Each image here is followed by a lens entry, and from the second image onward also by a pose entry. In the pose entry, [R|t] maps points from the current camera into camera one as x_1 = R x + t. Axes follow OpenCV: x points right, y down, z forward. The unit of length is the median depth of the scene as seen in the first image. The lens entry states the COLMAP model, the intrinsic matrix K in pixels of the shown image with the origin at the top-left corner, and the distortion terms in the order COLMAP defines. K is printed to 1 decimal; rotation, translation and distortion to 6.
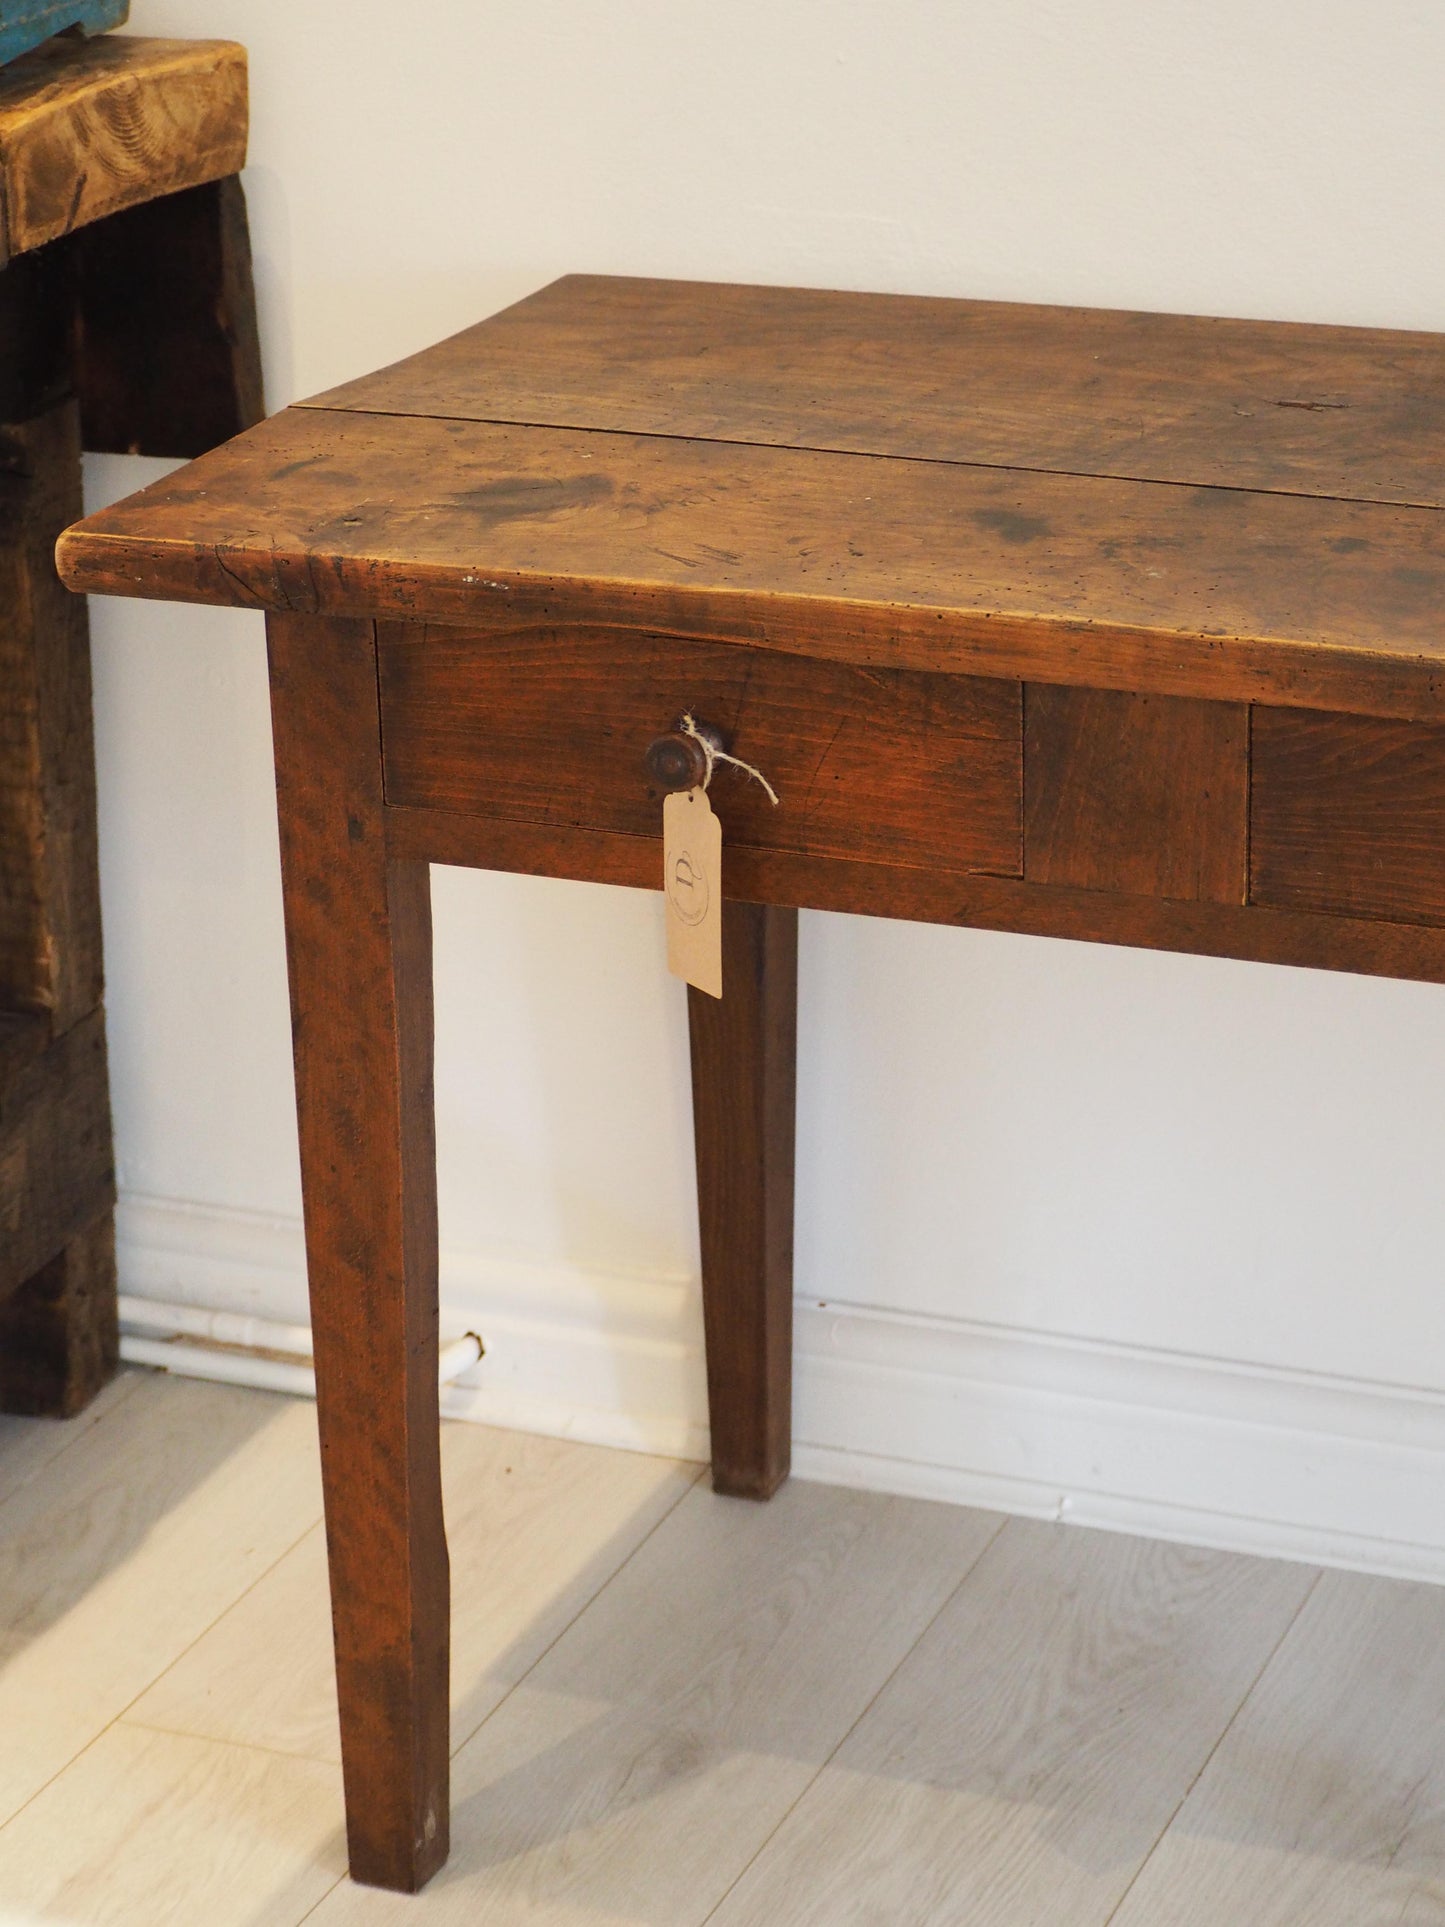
lens RADIAL K [[4681.4, 0, 721.3], [0, 4681.4, 1146.2], [0, 0, 1]] dist [-0.128573, -0.200485]
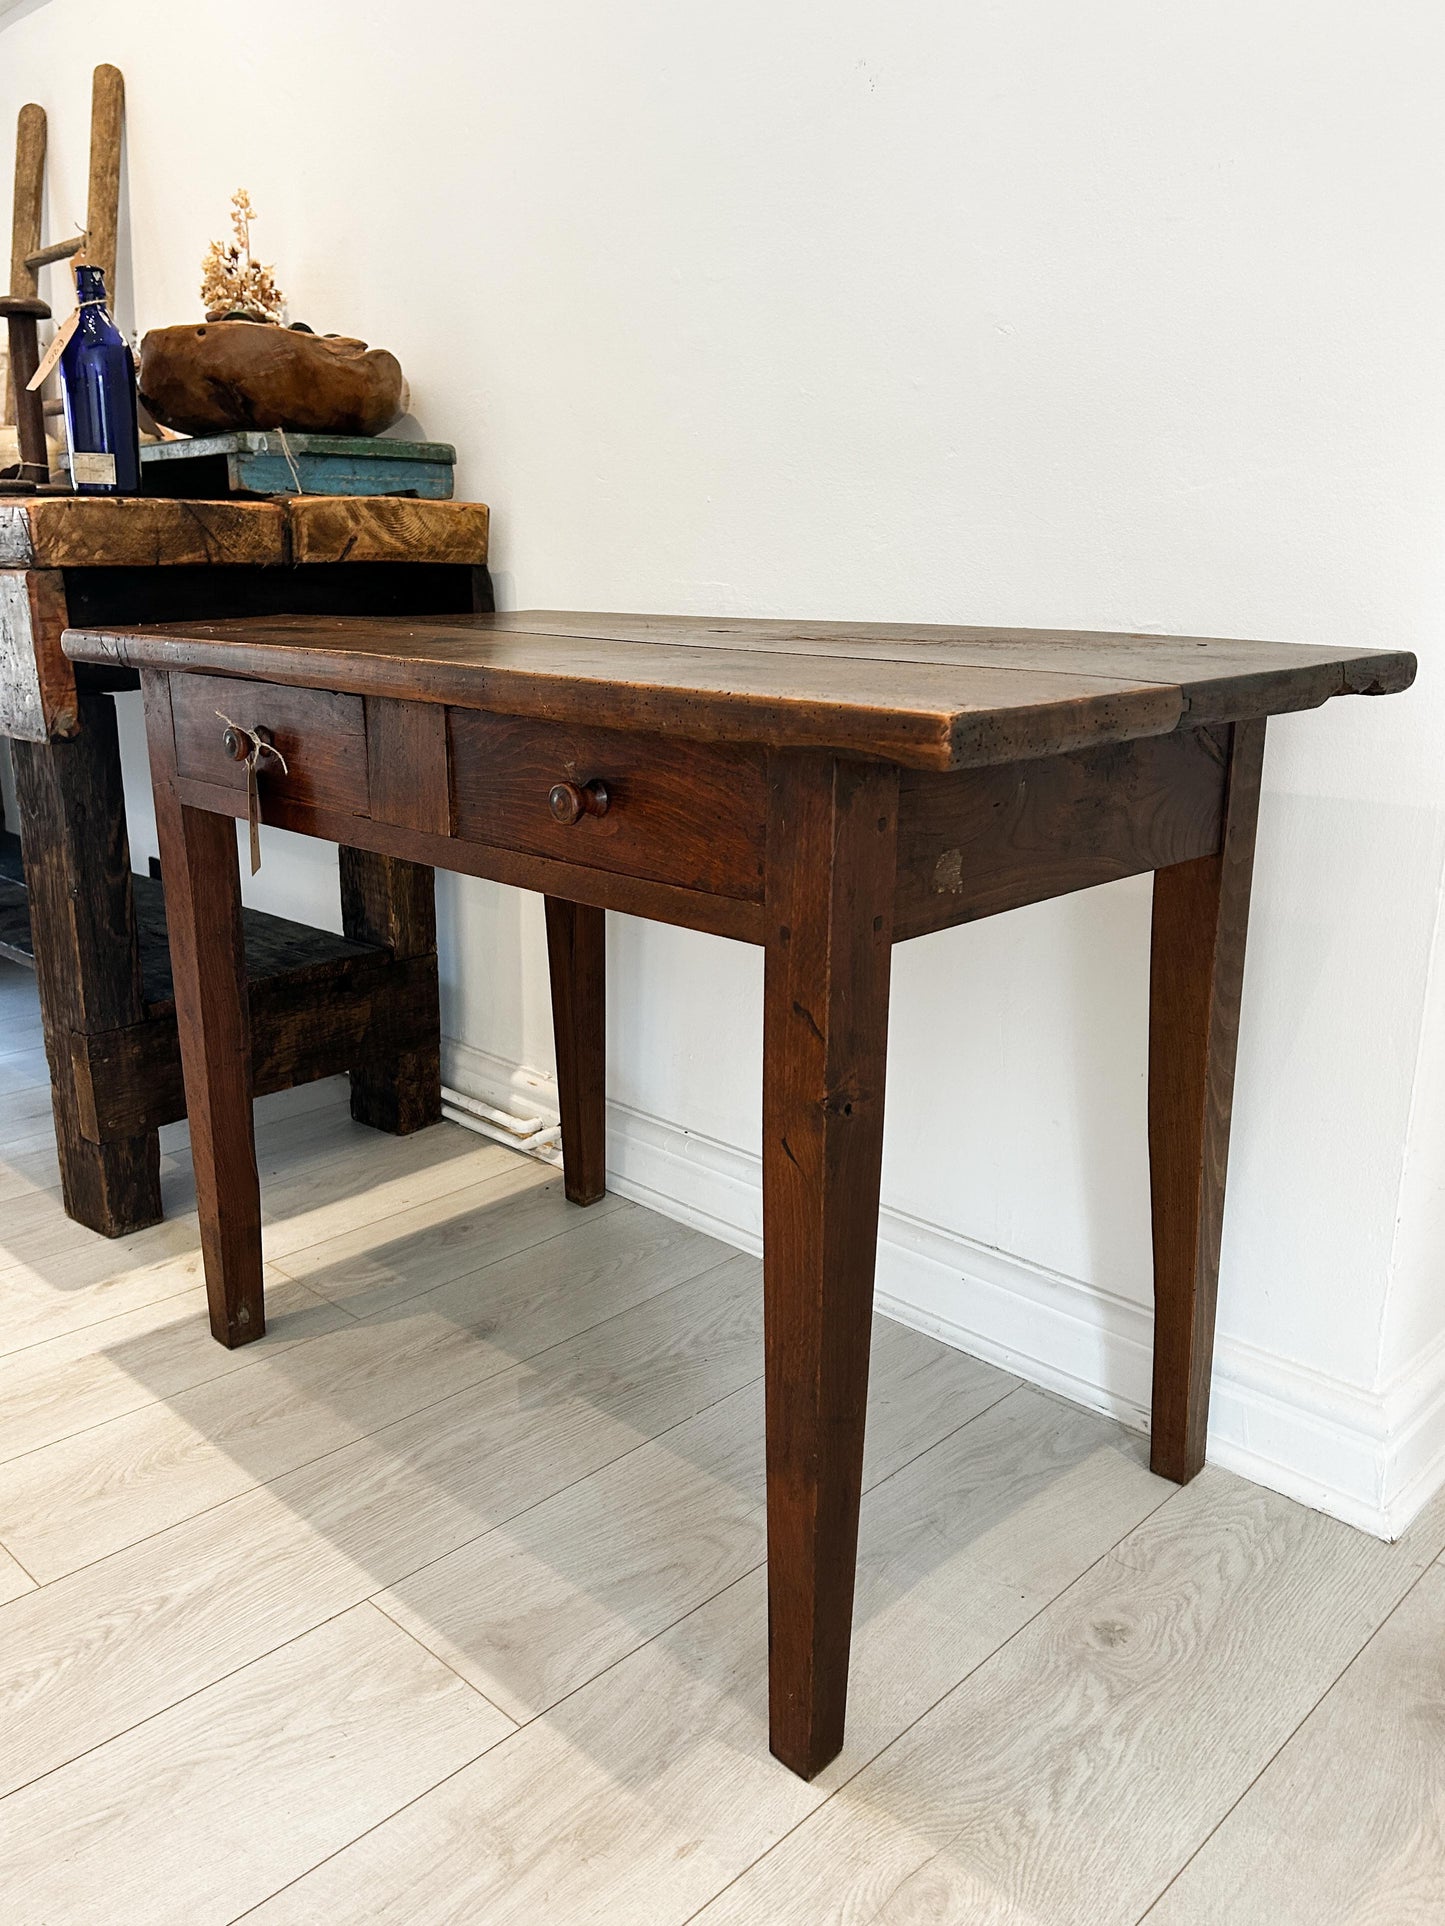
lens RADIAL K [[1508.1, 0, 722.5], [0, 1508.1, 963.0], [0, 0, 1]] dist [0.004135, -0.006519]
pose [[0.930856, 0.125439, -0.343180, 0.384186], [-0.166143, 0.981821, -0.091780, 0.026173], [0.325428, 0.142451, 0.934775, 0.510104]]
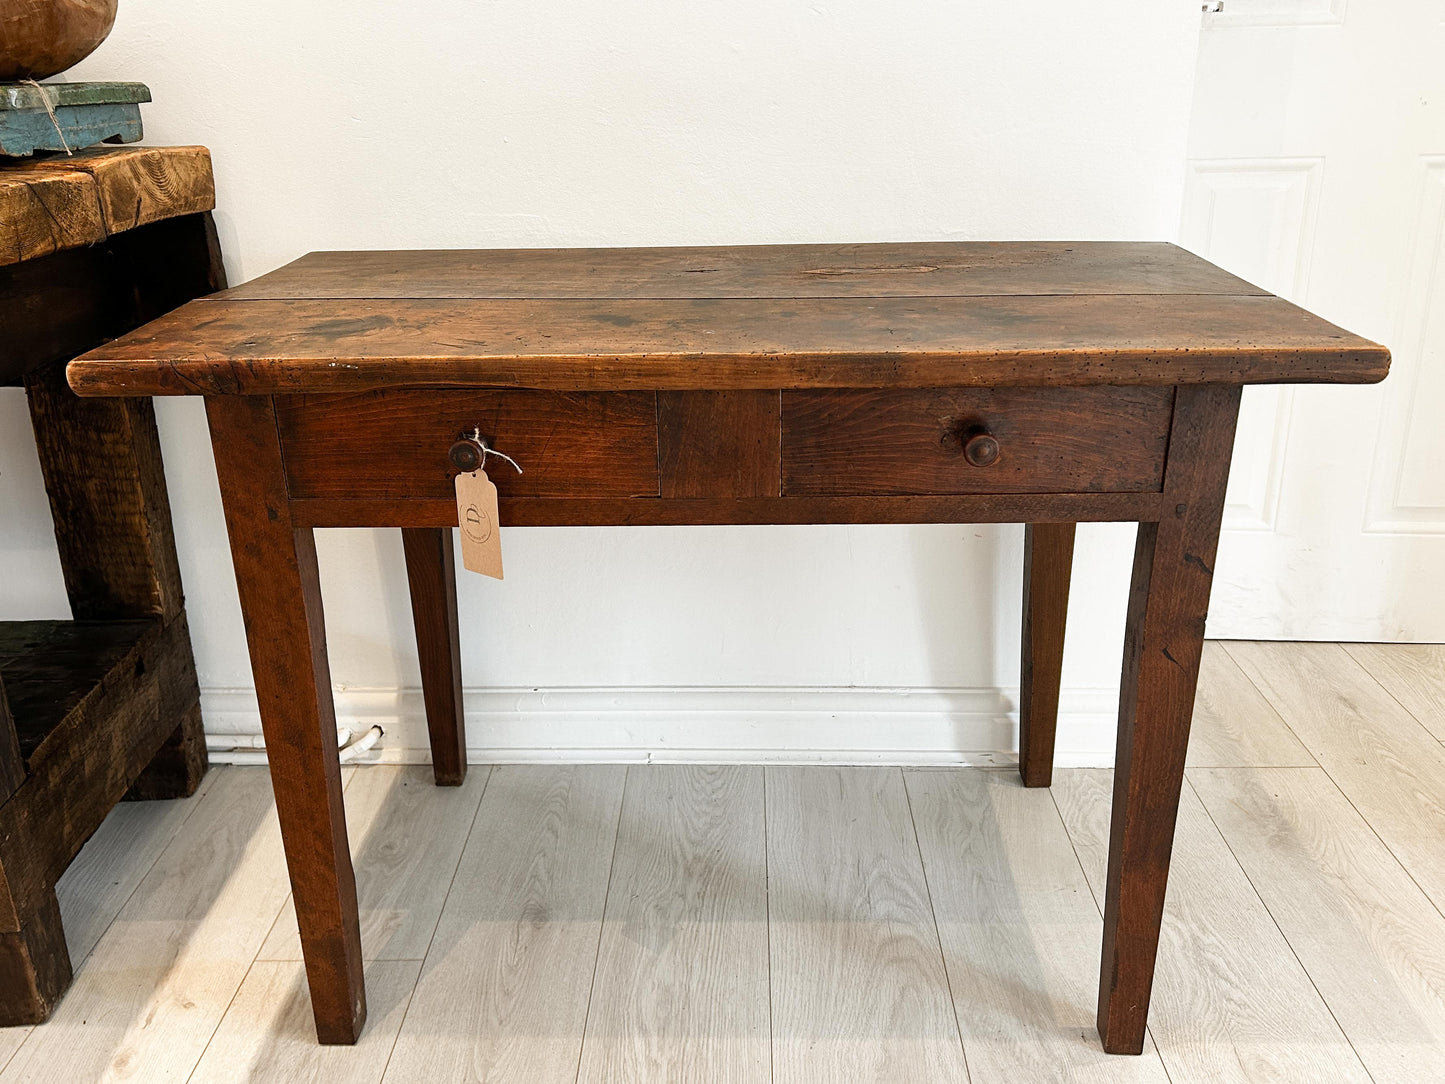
lens RADIAL K [[1212.3, 0, 722.5], [0, 1212.3, 542.0], [0, 0, 1]] dist [0.049000, -0.080576]
pose [[0.930323, -0.125788, 0.344496, -0.083708], [0.135281, 0.990801, -0.003555, -0.033251], [-0.340880, 0.049911, 0.938781, 0.517206]]
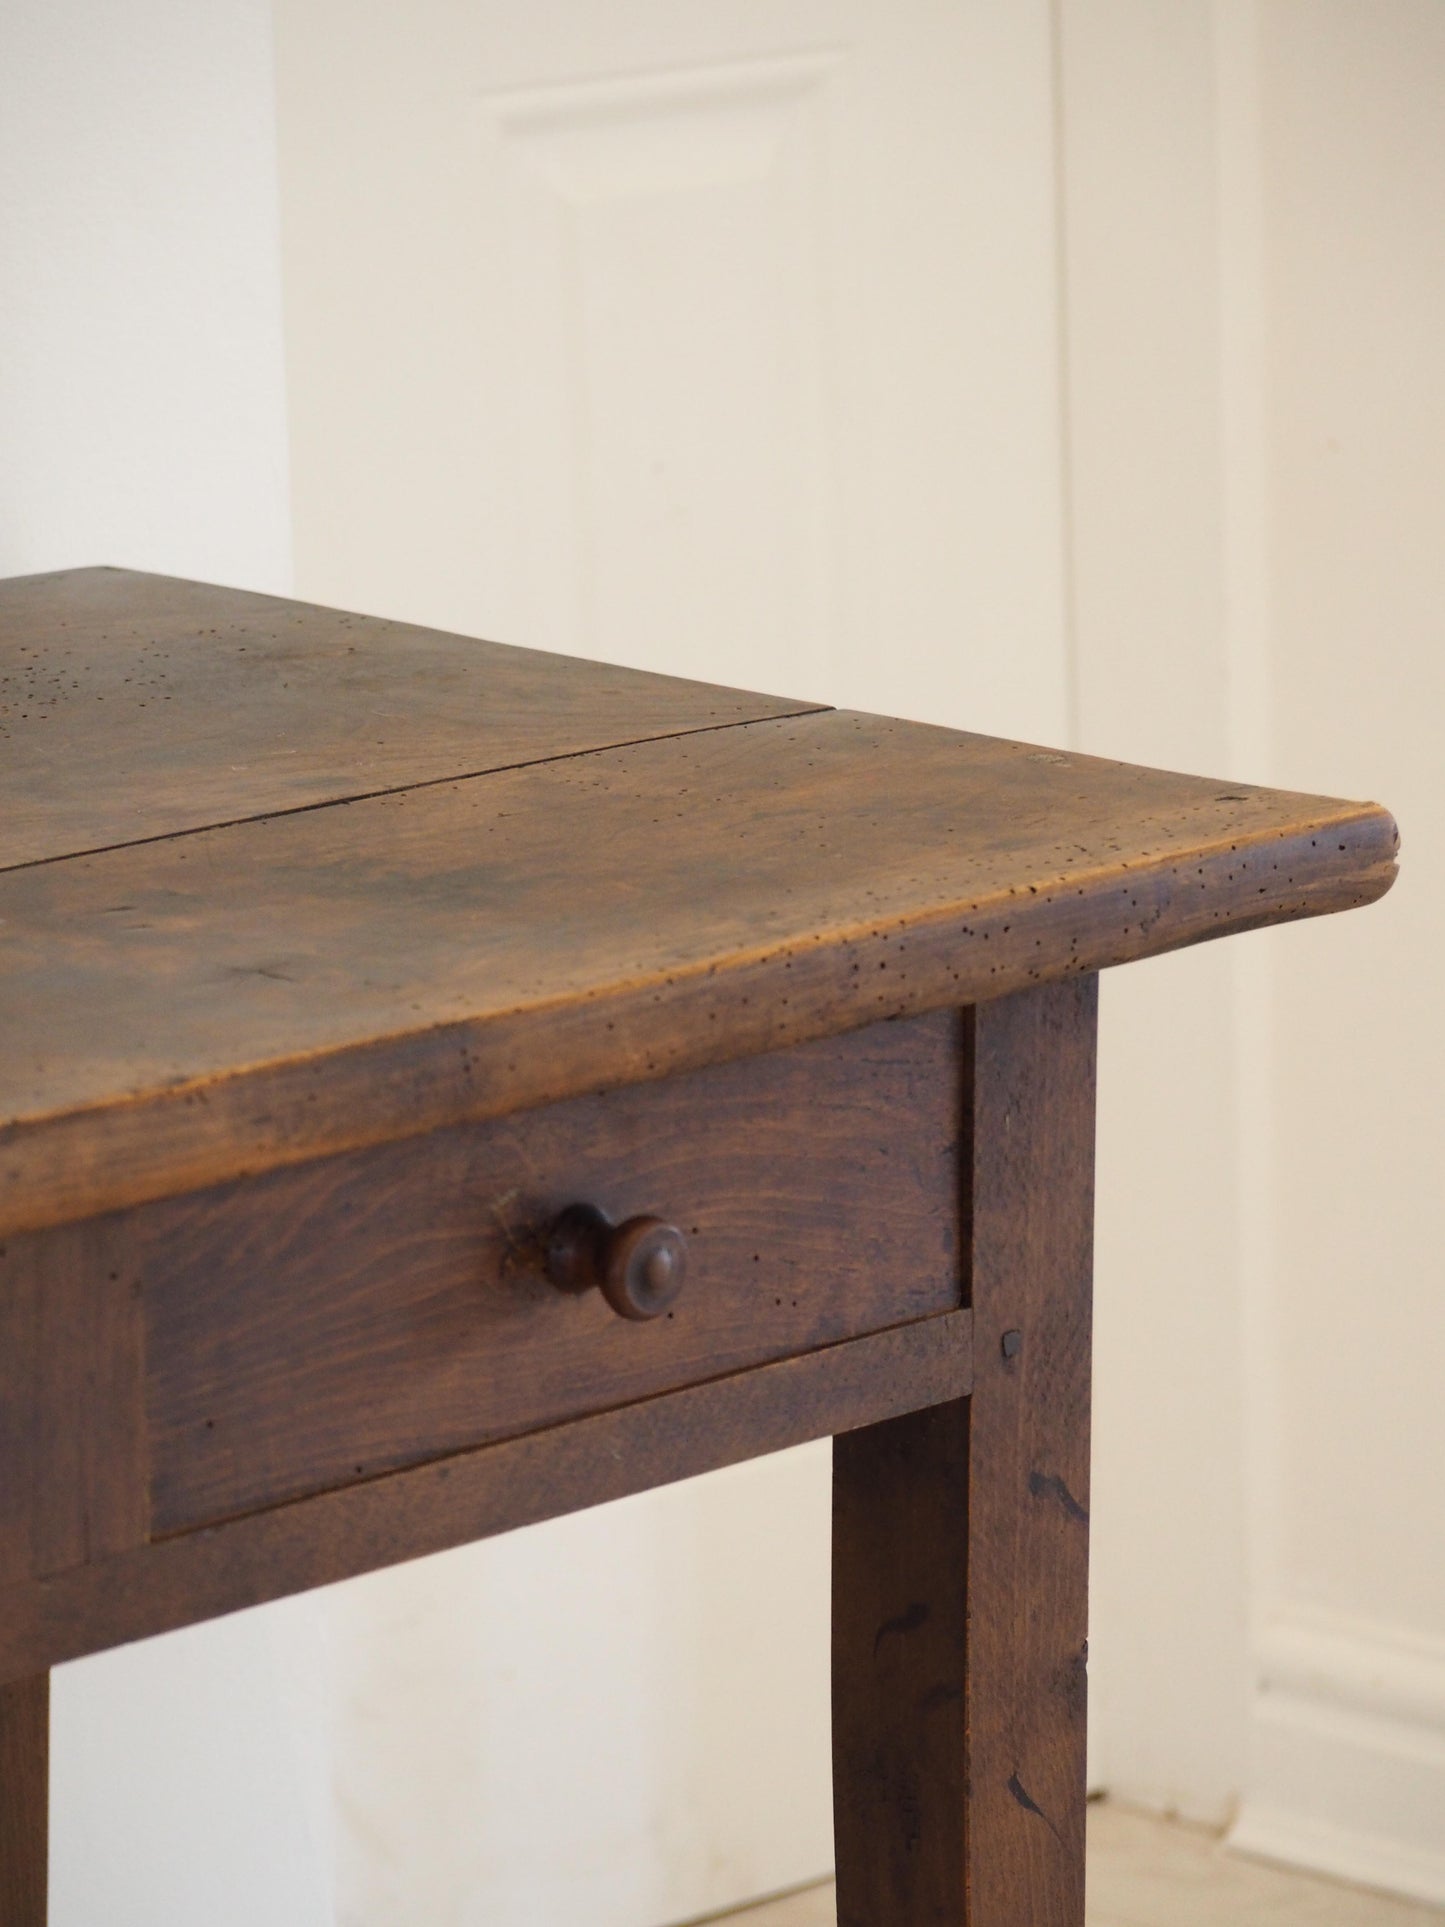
lens RADIAL K [[9255.2, 0, 722.5], [0, 9255.2, 963.5], [0, 0, 1]] dist [0.240768, 1.711057]
pose [[0.358660, -0.186839, 0.914579, -0.902628], [0.357472, 0.932567, 0.050329, -0.149160], [-0.862309, 0.308885, 0.401264, 0.421498]]
